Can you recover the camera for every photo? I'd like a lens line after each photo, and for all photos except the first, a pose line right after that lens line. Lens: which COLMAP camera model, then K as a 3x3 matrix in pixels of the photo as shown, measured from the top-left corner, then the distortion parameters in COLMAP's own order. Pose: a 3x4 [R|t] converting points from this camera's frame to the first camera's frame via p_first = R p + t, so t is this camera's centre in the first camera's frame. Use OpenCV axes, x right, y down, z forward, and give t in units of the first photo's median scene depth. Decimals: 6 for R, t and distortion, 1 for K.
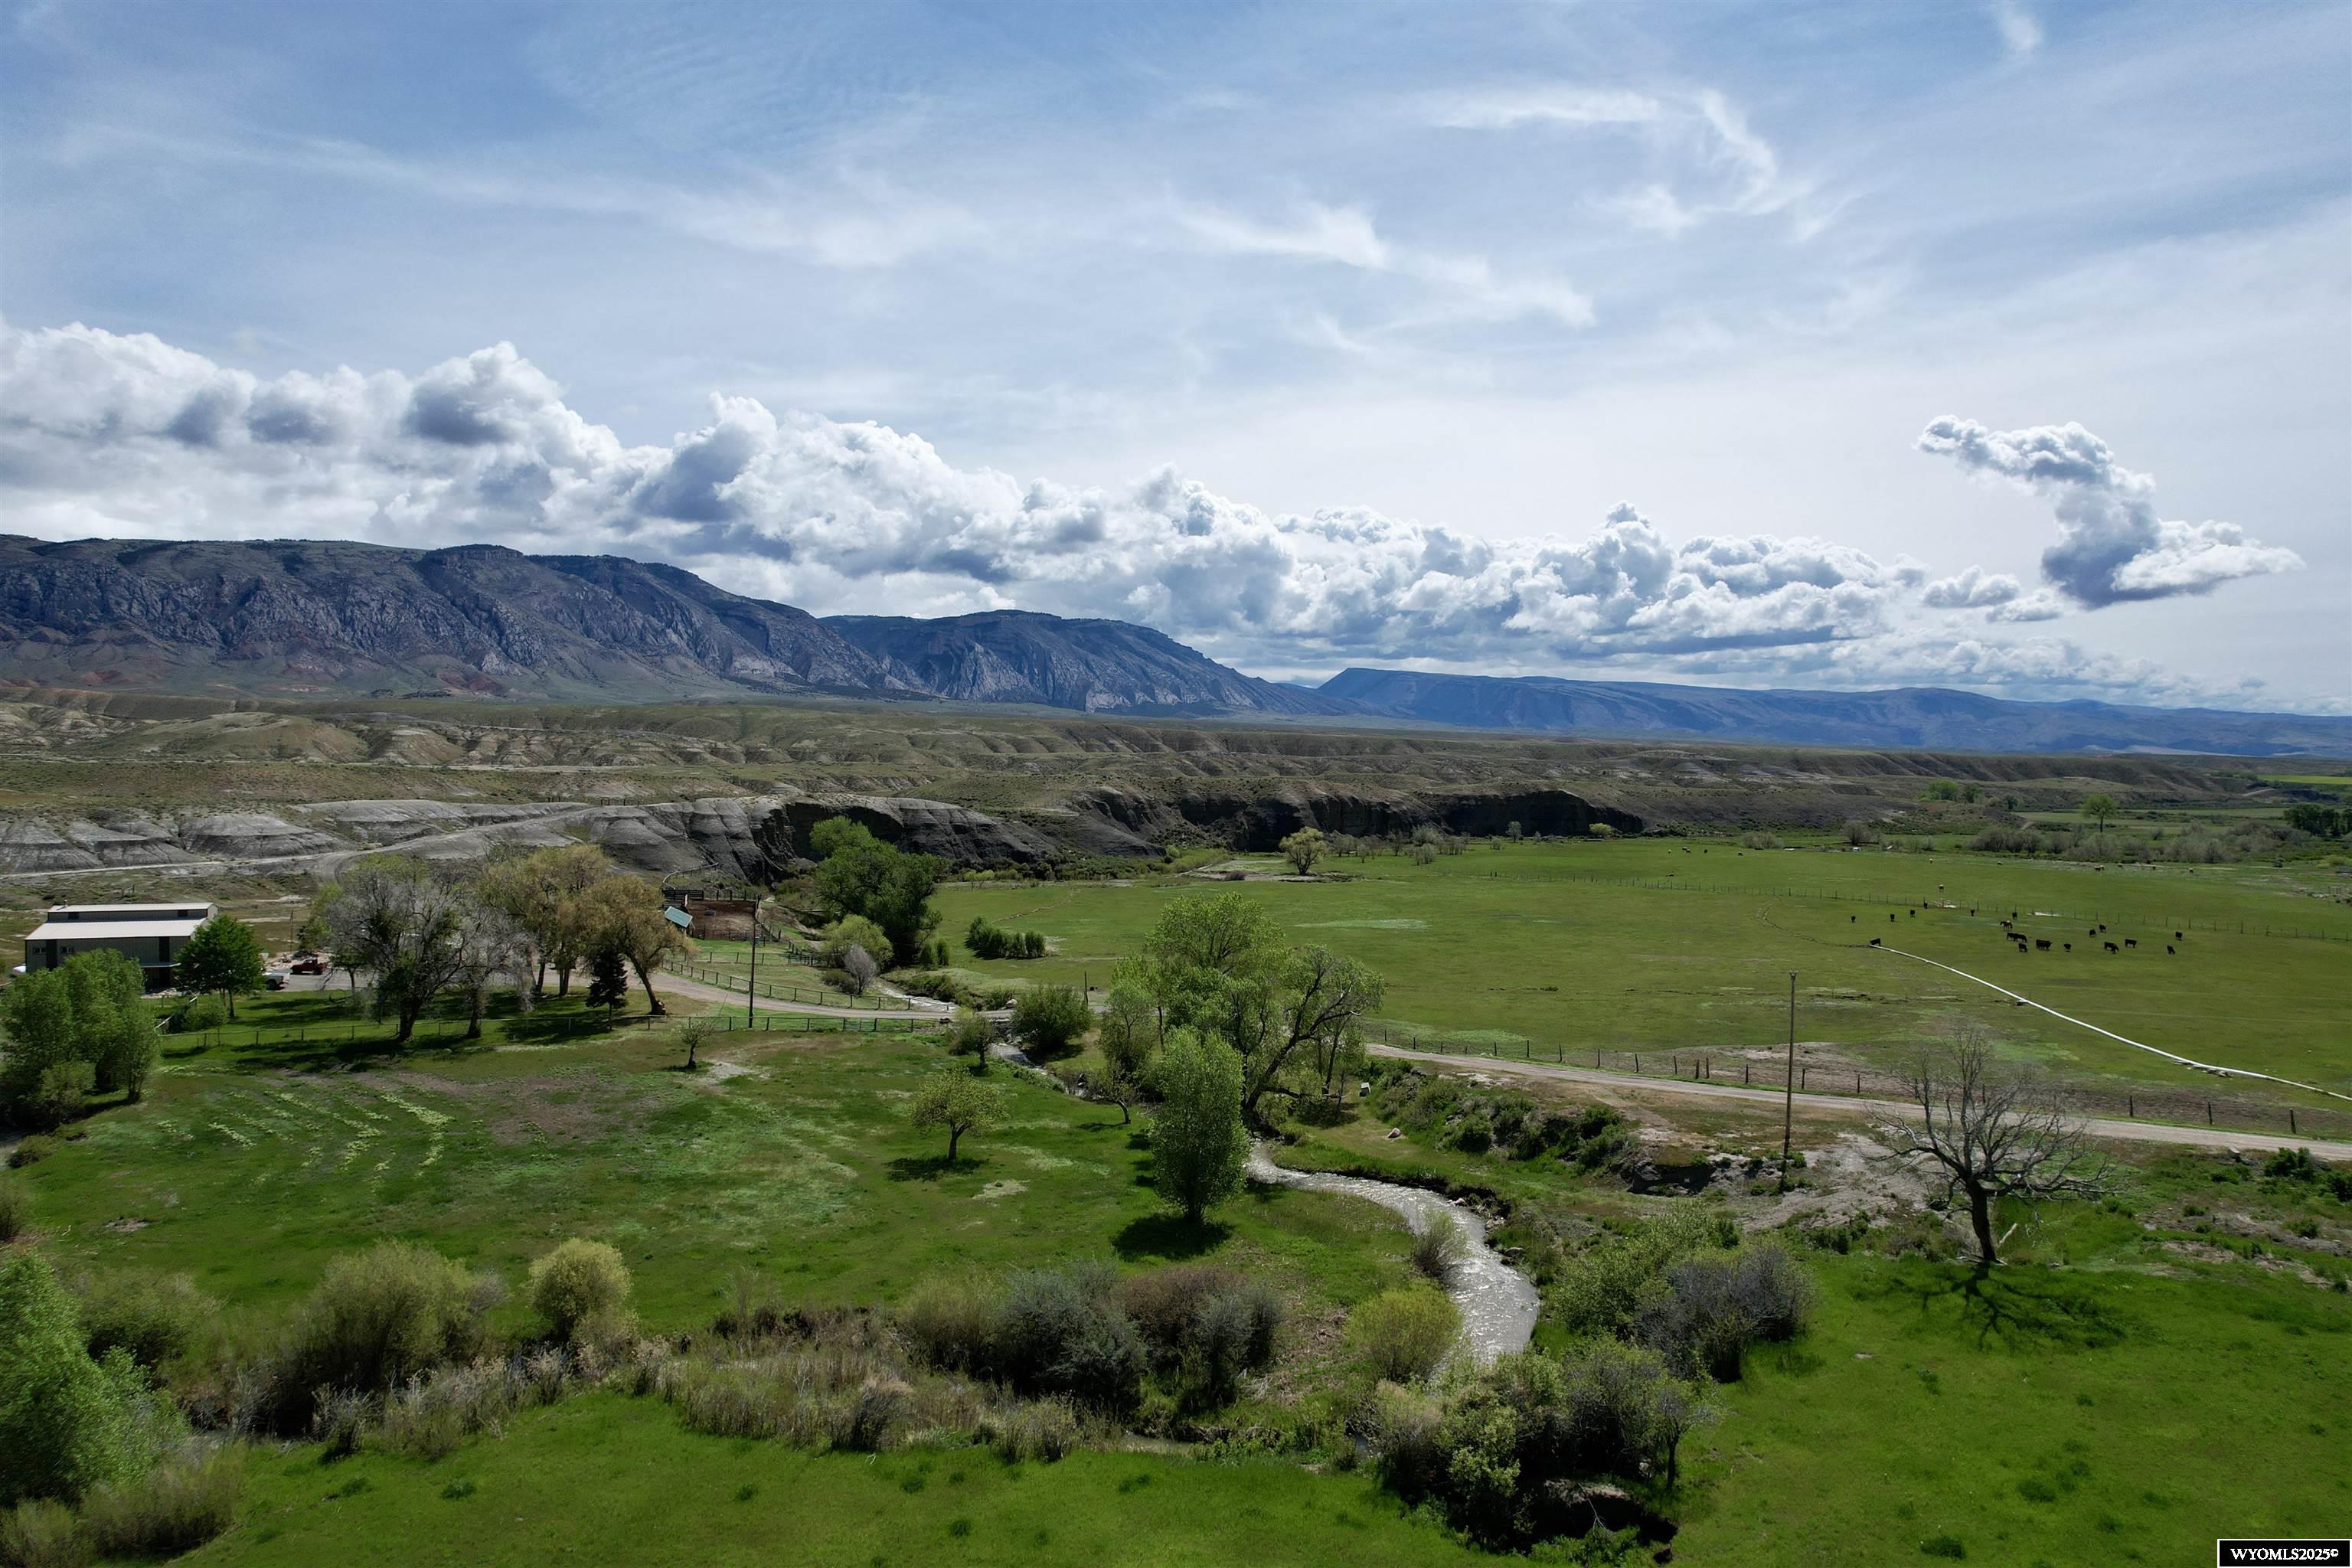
lens RADIAL K [[1479.9, 0, 1181.5], [0, 1479.9, 784.1], [0, 0, 1]] dist [-0.103300, 0.087093]
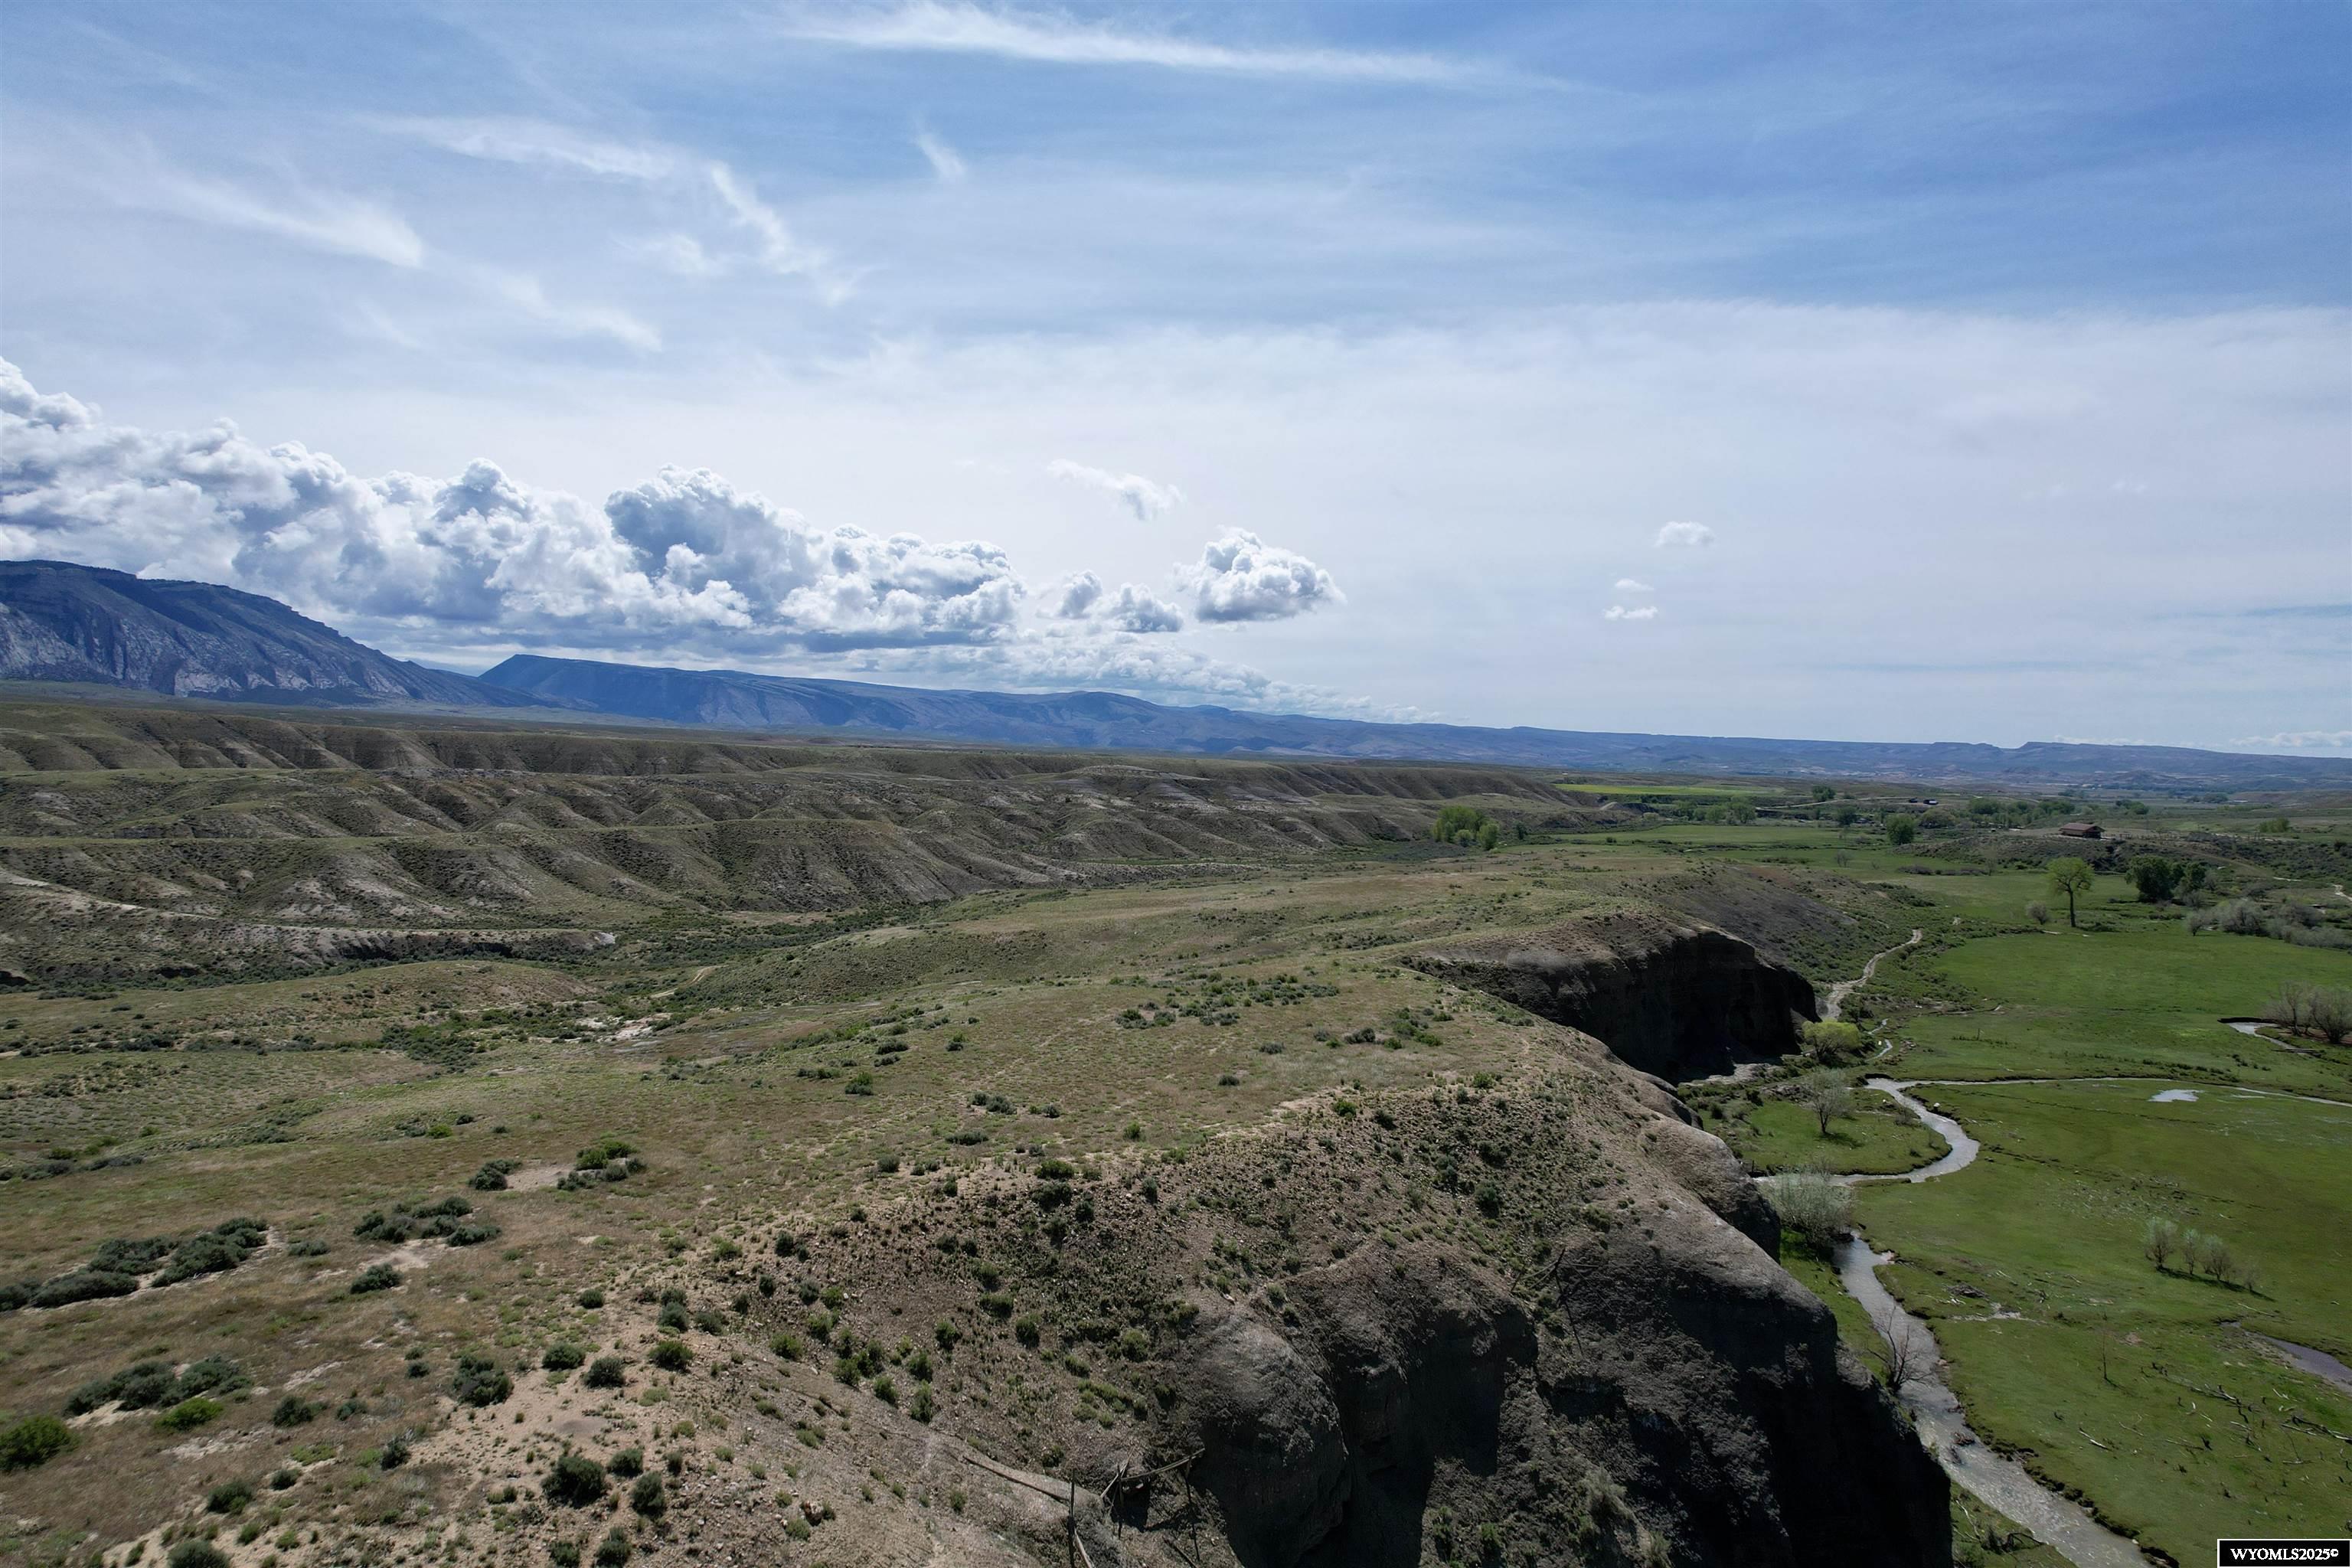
lens RADIAL K [[1482.1, 0, 1180.7], [0, 1482.1, 804.2], [0, 0, 1]] dist [-0.104352, 0.085901]
pose [[0.854712, -0.011540, 0.518975, -0.008401], [0.002954, 0.999845, 0.017369, -0.005576], [-0.519094, -0.013313, 0.854613, 0.120866]]
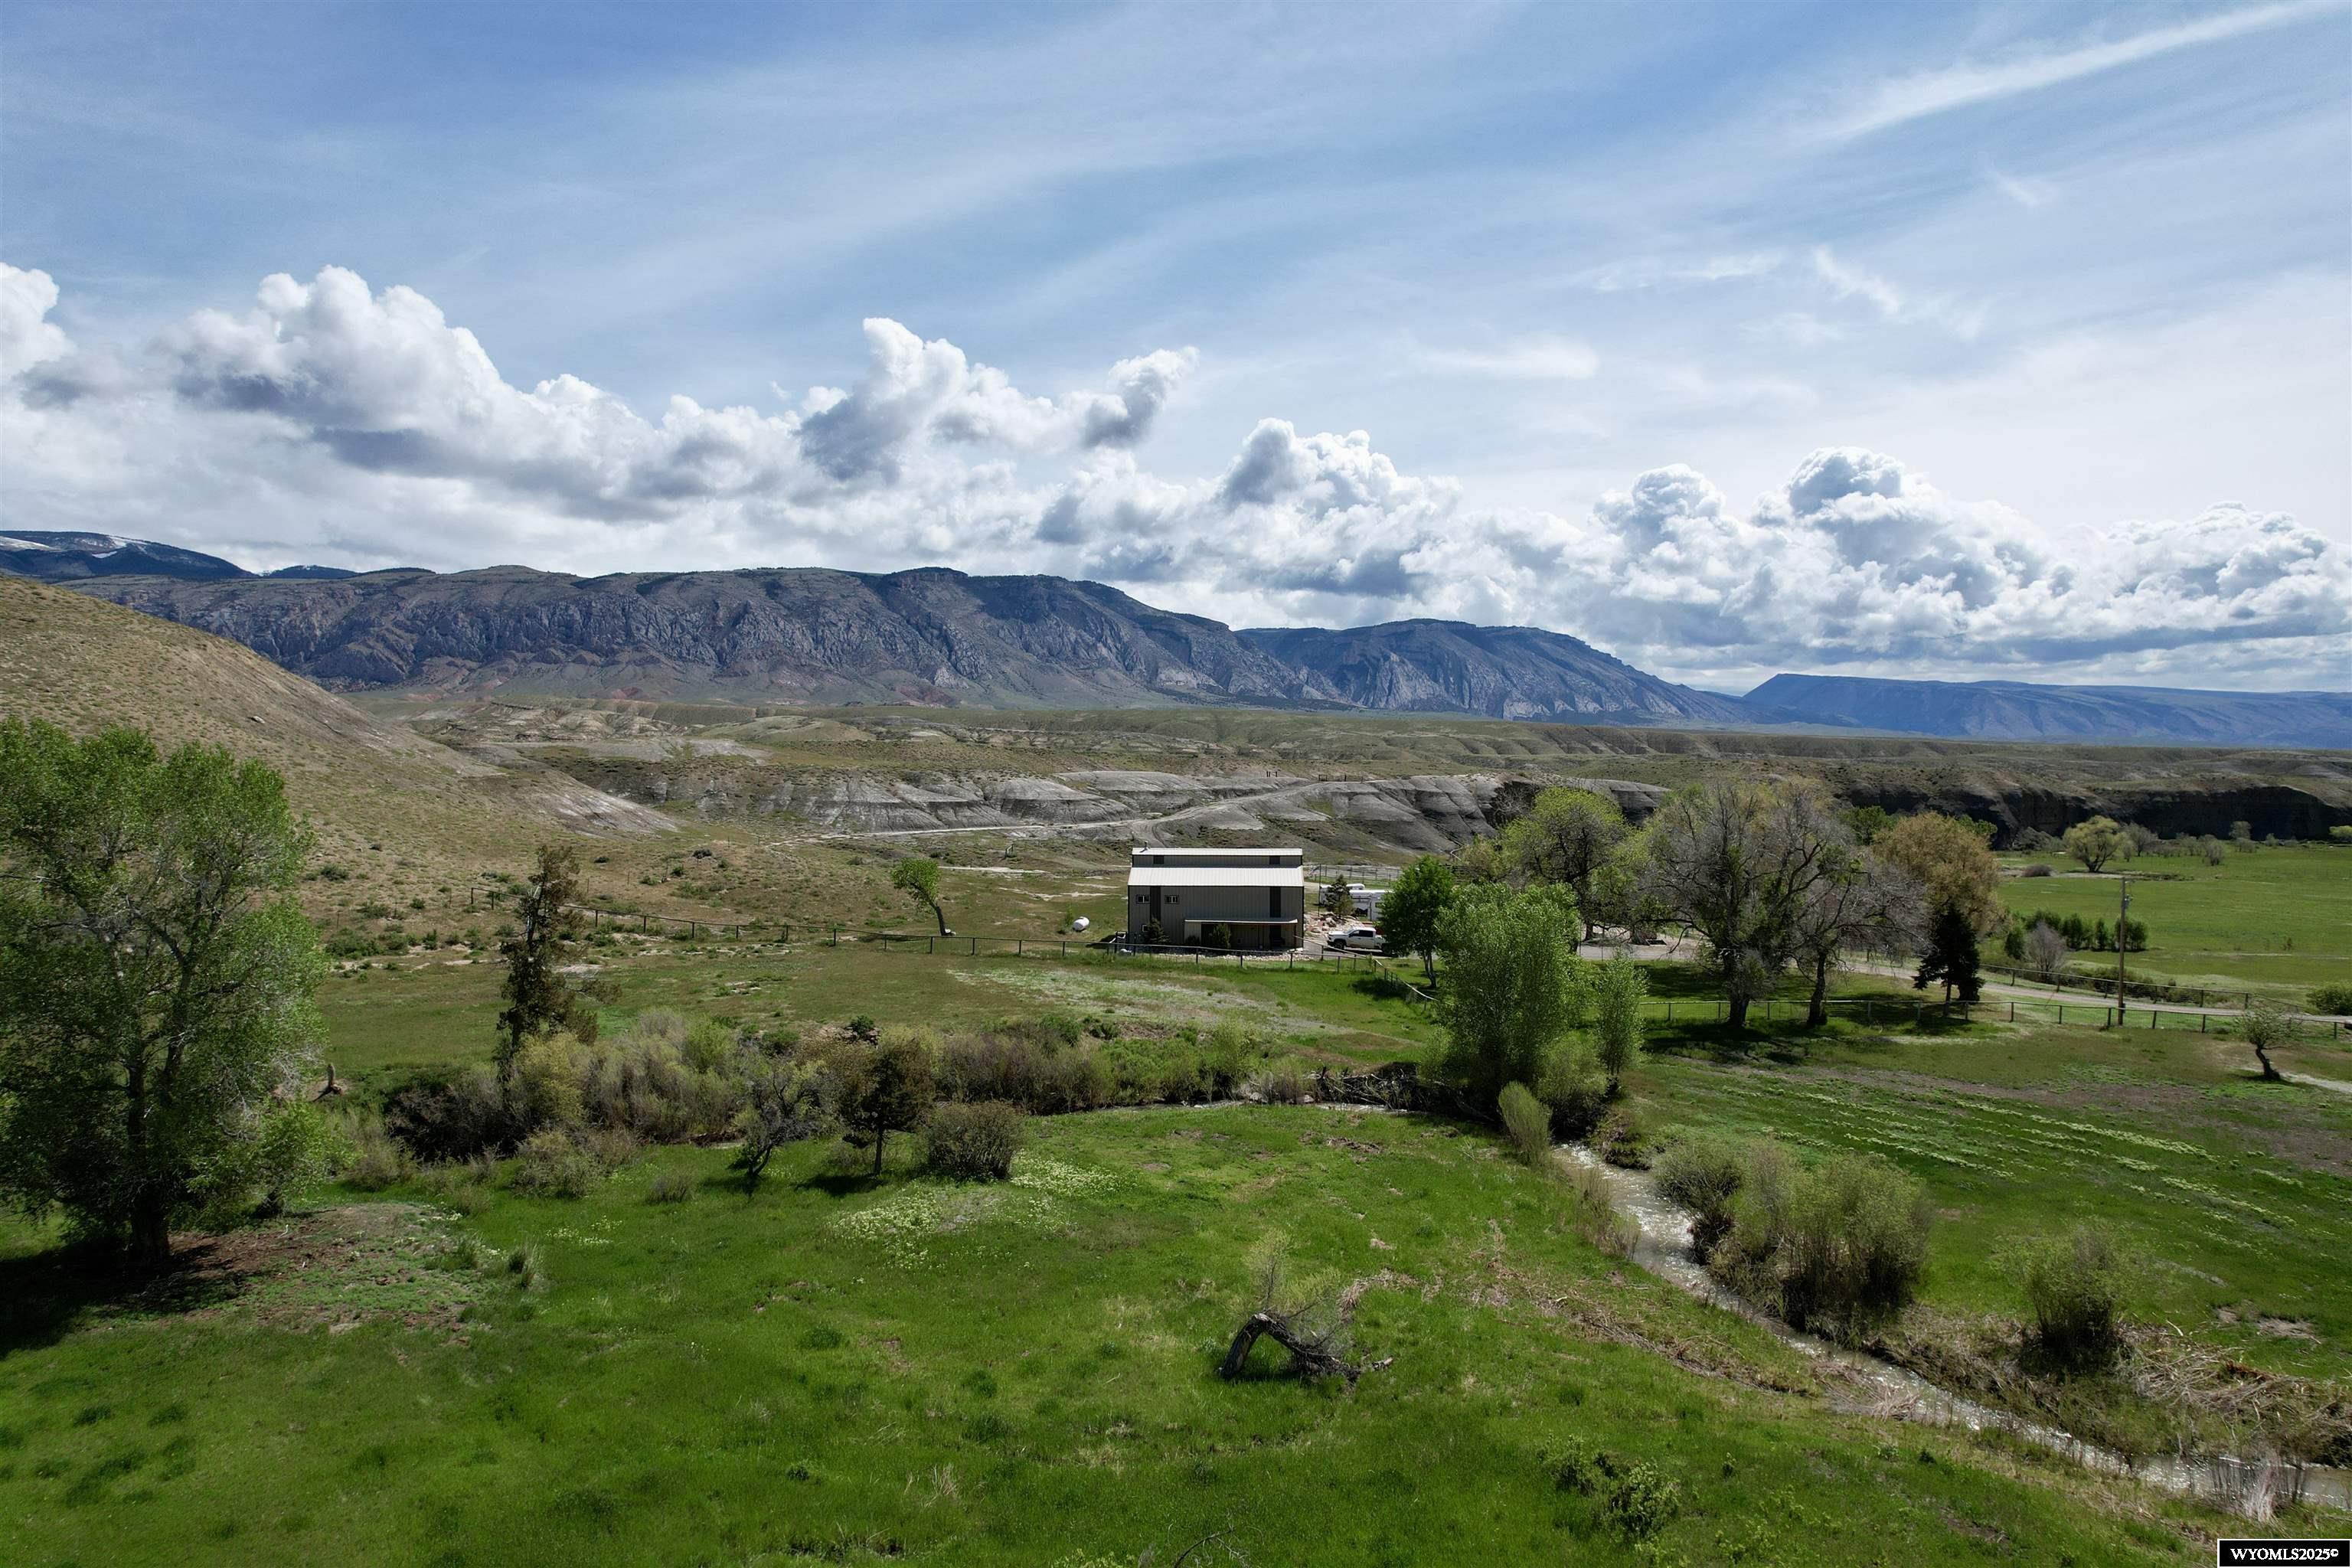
lens RADIAL K [[1466.6, 0, 1170.2], [0, 1466.6, 803.0], [0, 0, 1]] dist [-0.042555, 0.006093]
pose [[0.961791, 0.007670, -0.273676, -0.020828], [-0.006198, 0.999961, 0.006242, 0.002073], [0.273714, -0.004307, 0.961802, 0.006936]]
